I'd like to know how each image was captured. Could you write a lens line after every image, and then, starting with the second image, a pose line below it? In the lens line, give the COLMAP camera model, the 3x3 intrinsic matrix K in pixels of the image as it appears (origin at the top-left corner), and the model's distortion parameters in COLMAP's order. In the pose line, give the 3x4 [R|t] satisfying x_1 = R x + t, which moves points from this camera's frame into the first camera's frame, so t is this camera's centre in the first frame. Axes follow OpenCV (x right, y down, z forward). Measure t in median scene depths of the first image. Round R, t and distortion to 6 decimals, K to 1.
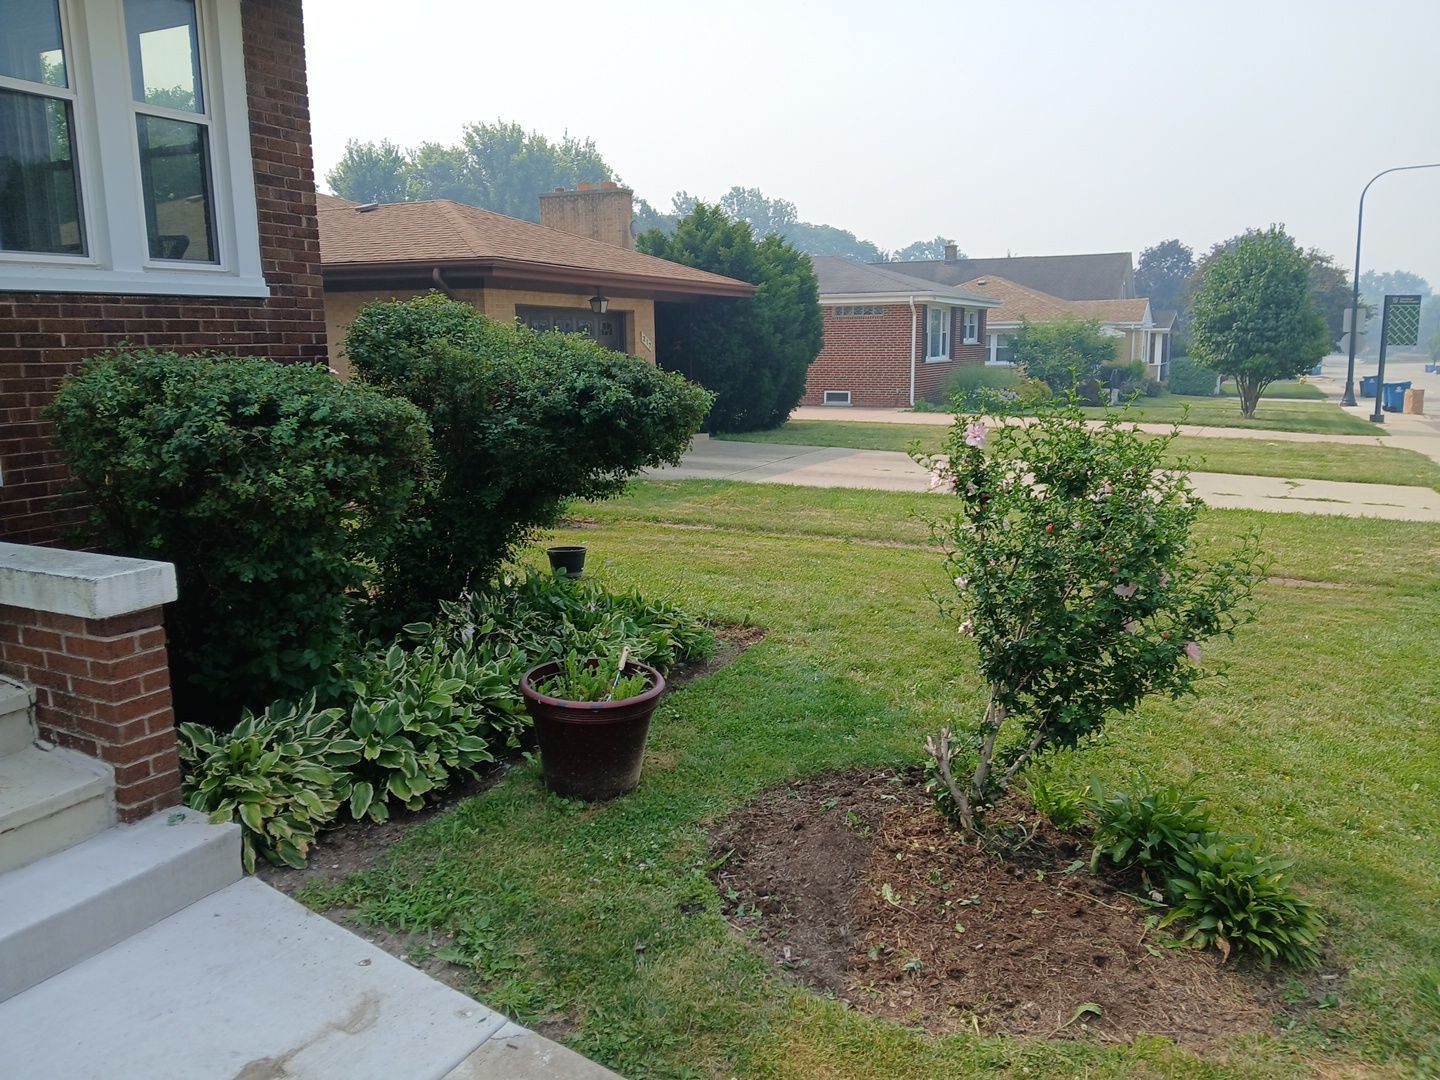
lens RADIAL K [[1104.7, 0, 719.5], [0, 1104.7, 553.5], [0, 0, 1]] dist [0.091204, -0.182422]
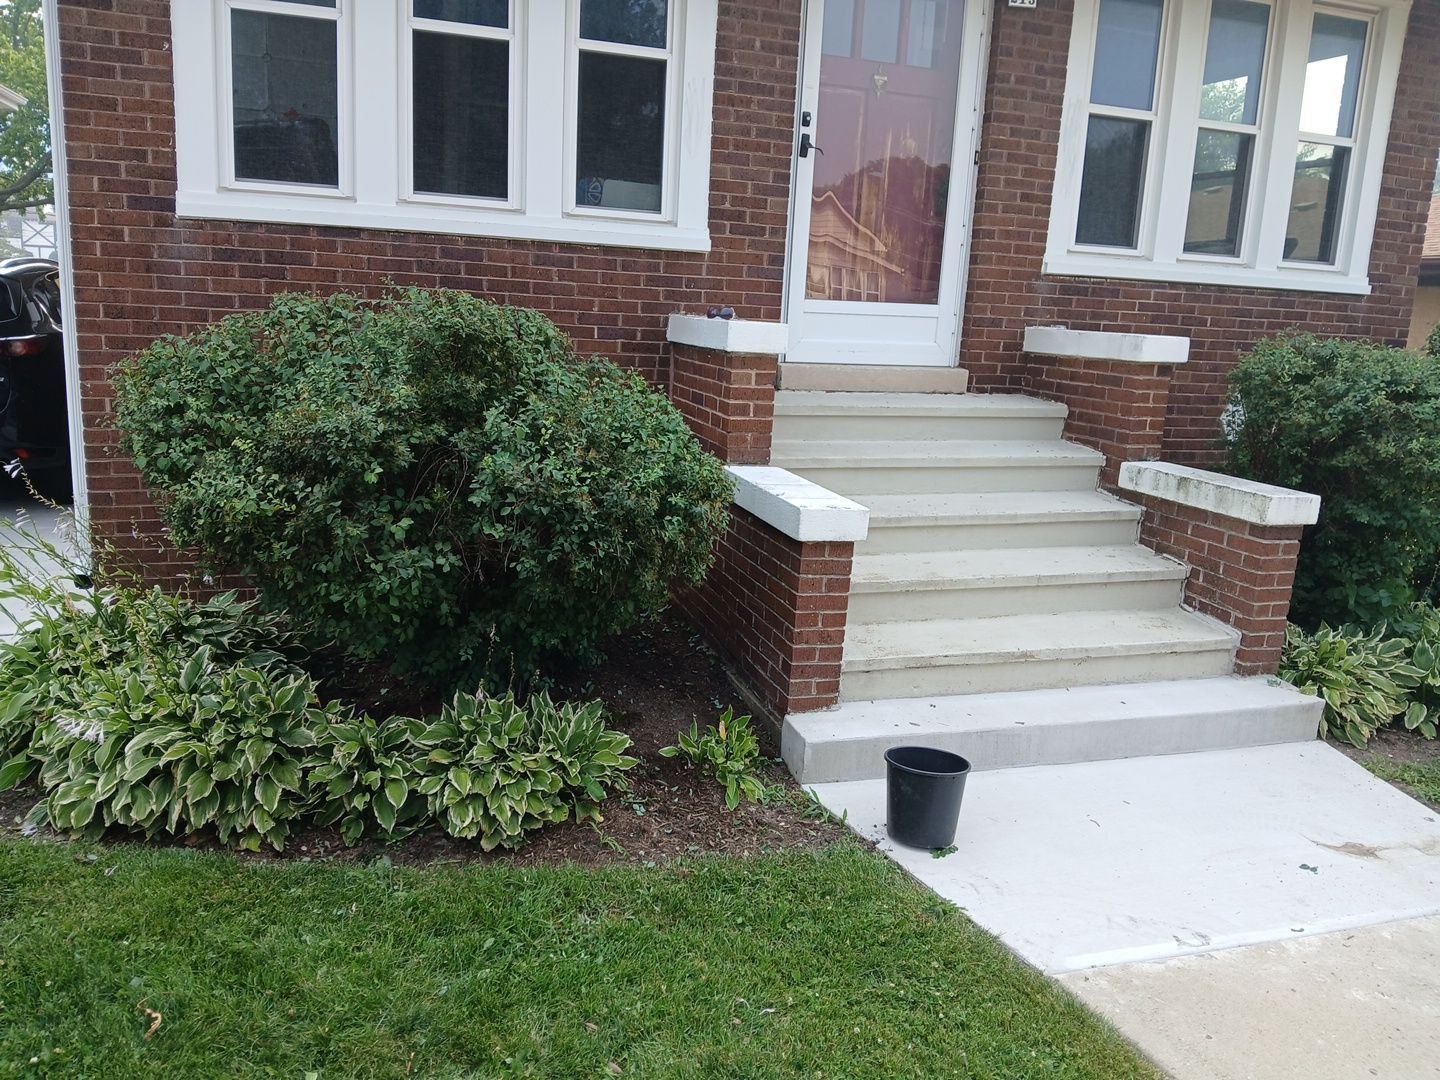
lens RADIAL K [[1104.7, 0, 719.5], [0, 1104.7, 553.5], [0, 0, 1]] dist [0.091204, -0.182422]
pose [[0.703430, 0.199929, -0.682066, -0.049596], [-0.190299, 0.977566, 0.090287, 0.065228], [0.684816, 0.066286, 0.725695, -0.324463]]
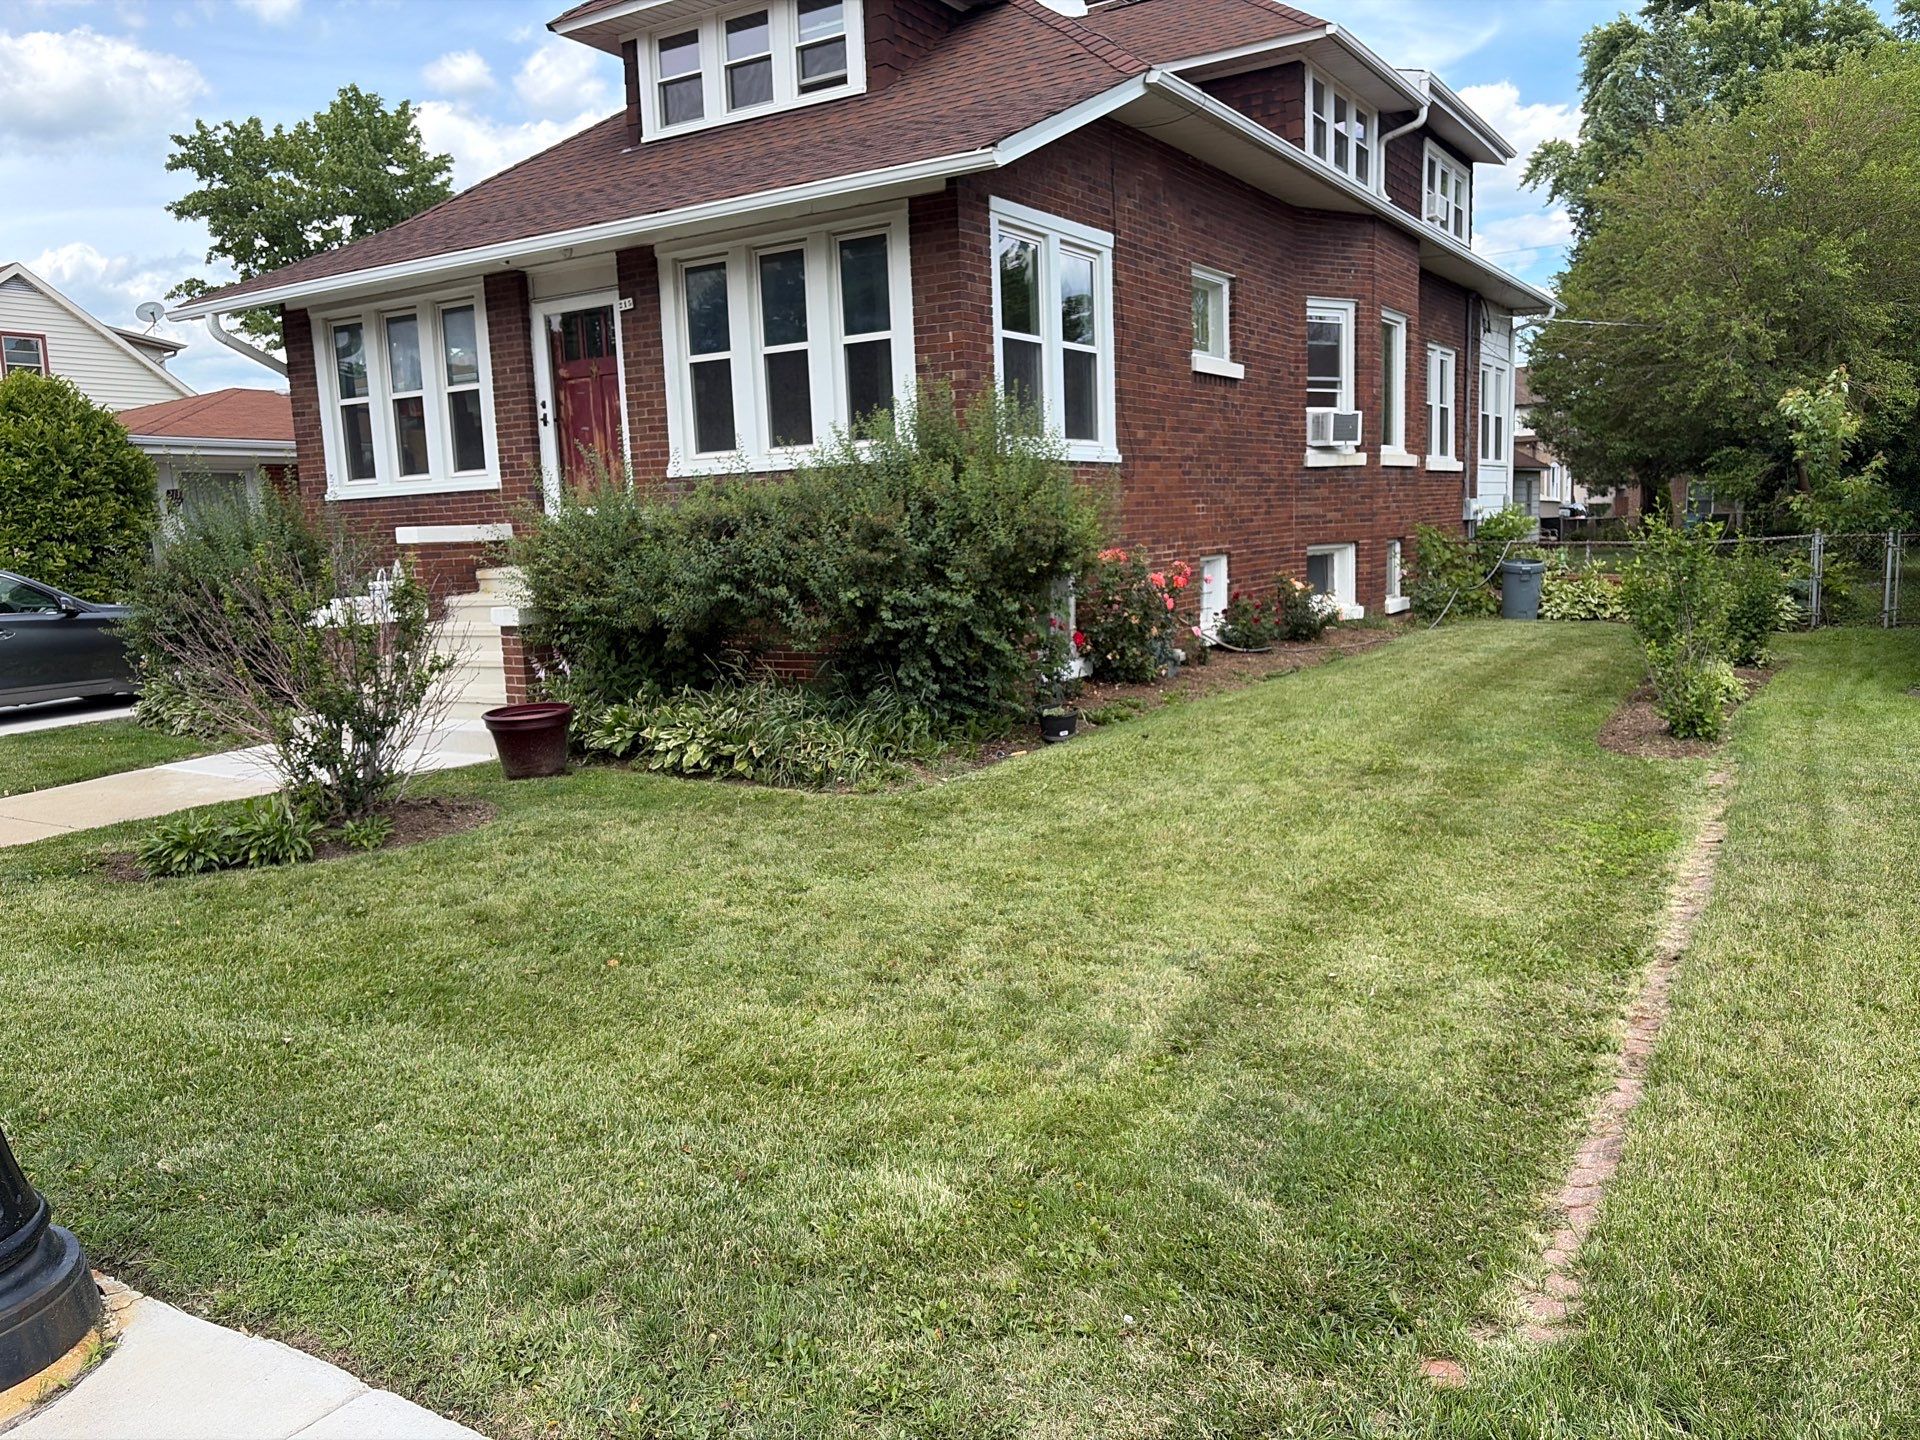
lens RADIAL K [[1438.5, 0, 926.3], [0, 1438.5, 772.9], [0, 0, 1]] dist [0.004267, -0.000650]
pose [[-0.099463, 0.187571, -0.977202, 1.614157], [-0.145632, 0.968753, 0.200772, -0.260816], [0.984326, 0.162281, -0.069038, 1.452141]]
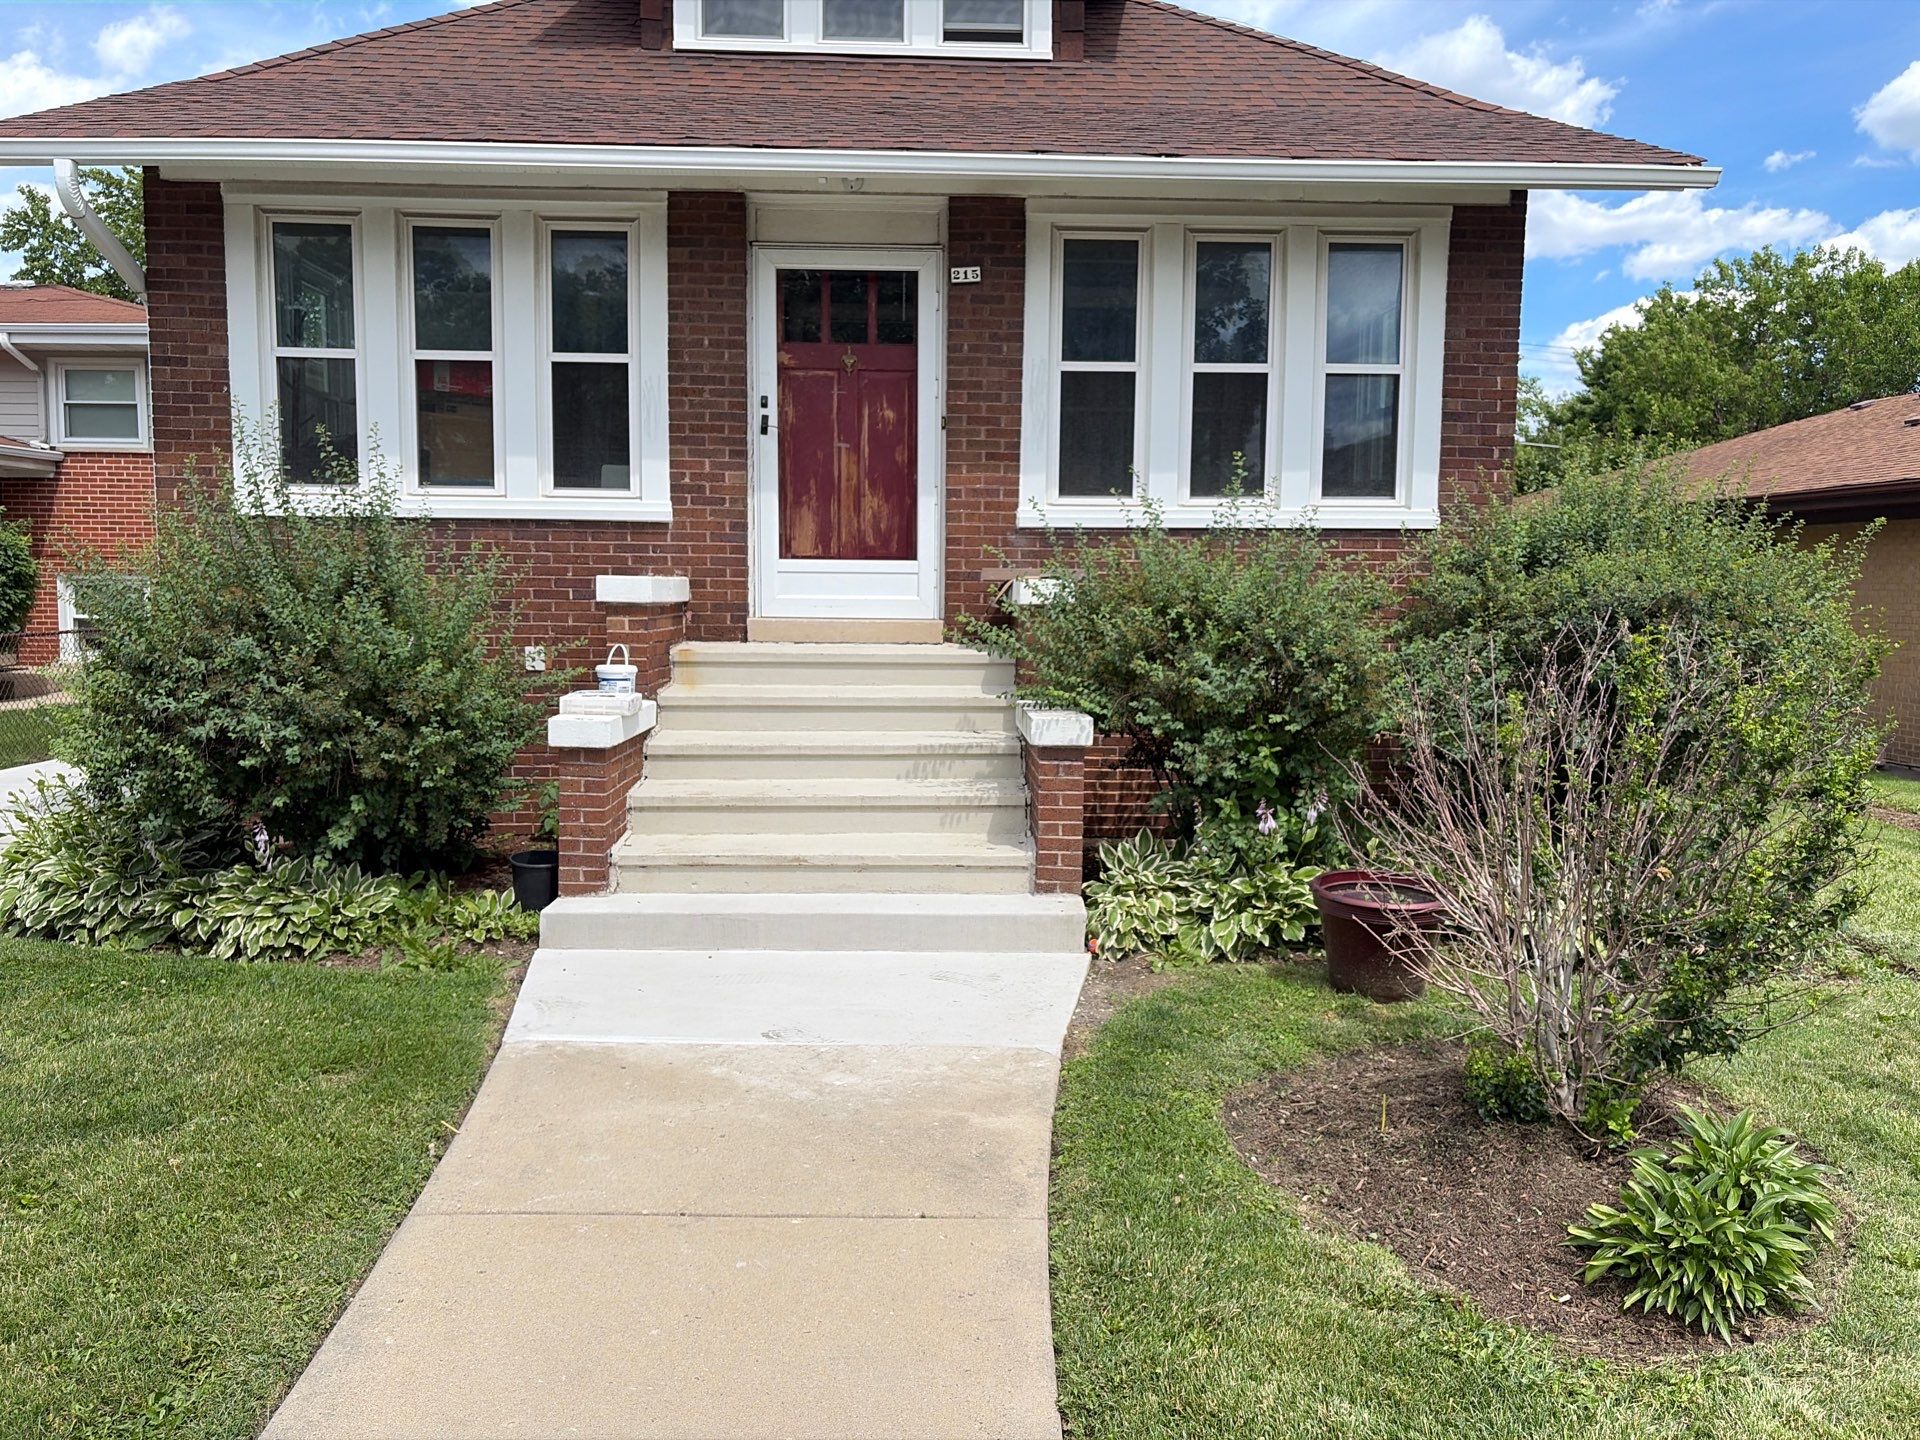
lens RADIAL K [[1473.0, 0, 959.3], [0, 1473.0, 738.0], [0, 0, 1]] dist [0.091204, -0.182422]
pose [[0.469216, 0.107705, -0.876491, 0.760404], [-0.182468, 0.982940, 0.023105, 0.013652], [0.864027, 0.149090, 0.480864, -0.025868]]
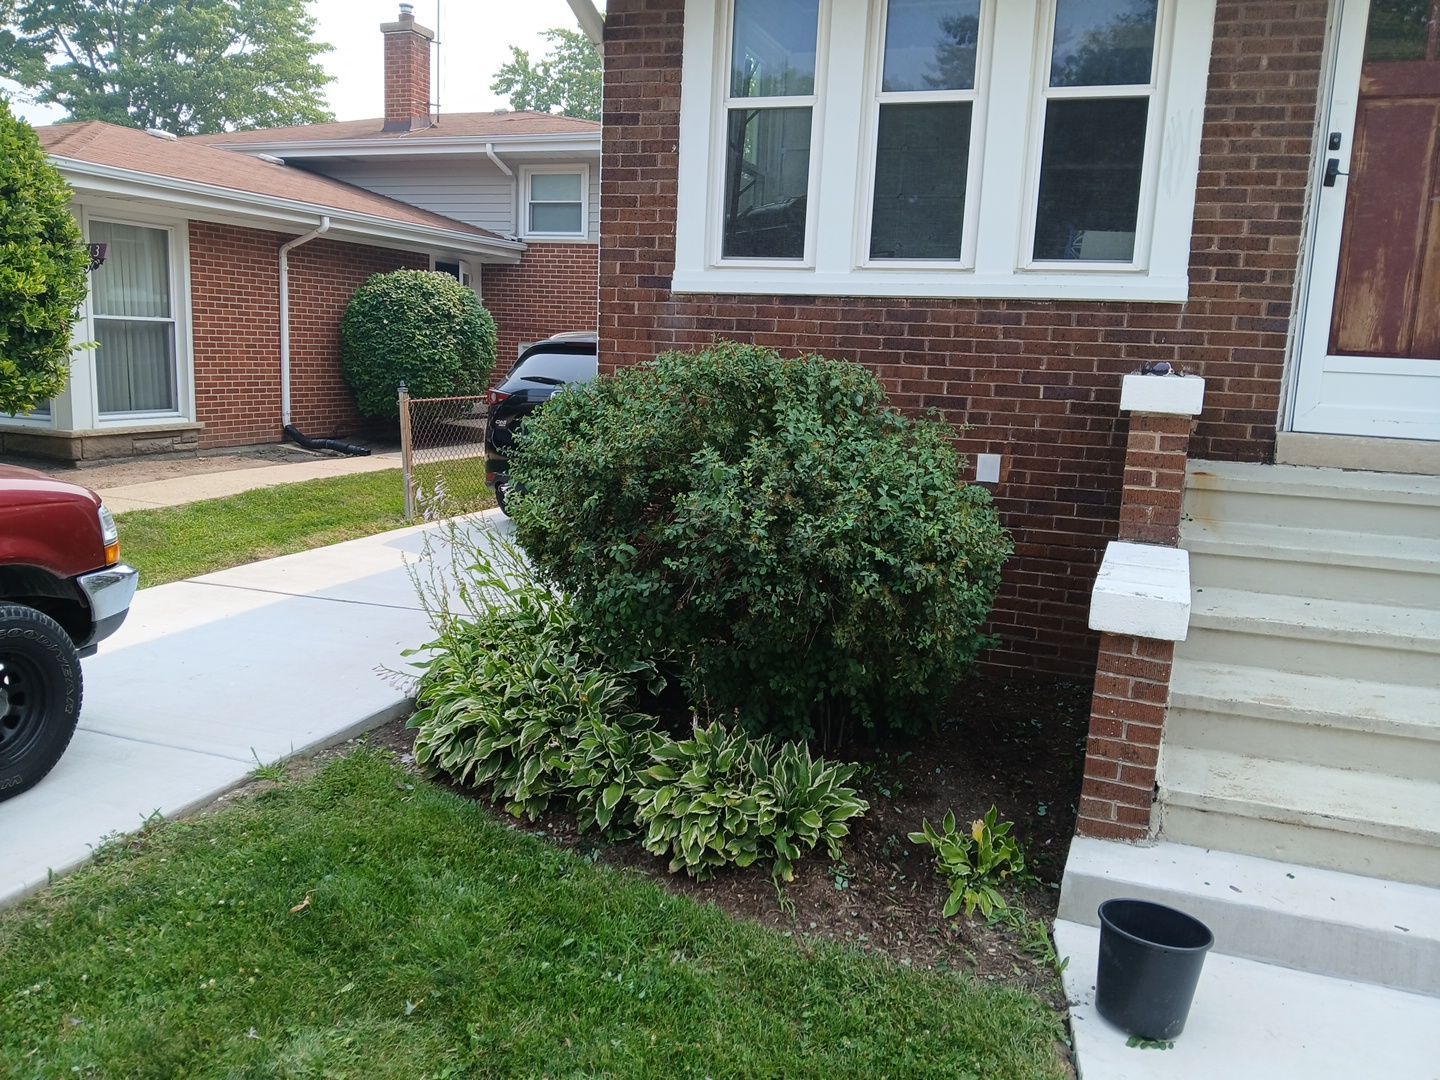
lens RADIAL K [[1143.6, 0, 720.0], [0, 1143.6, 540.0], [0, 0, 1]] dist [0.070618, -0.116875]
pose [[0.113455, 0.182915, -0.976560, 0.094210], [-0.228757, 0.961308, 0.153482, 0.008975], [0.966850, 0.205981, 0.150908, -0.042302]]
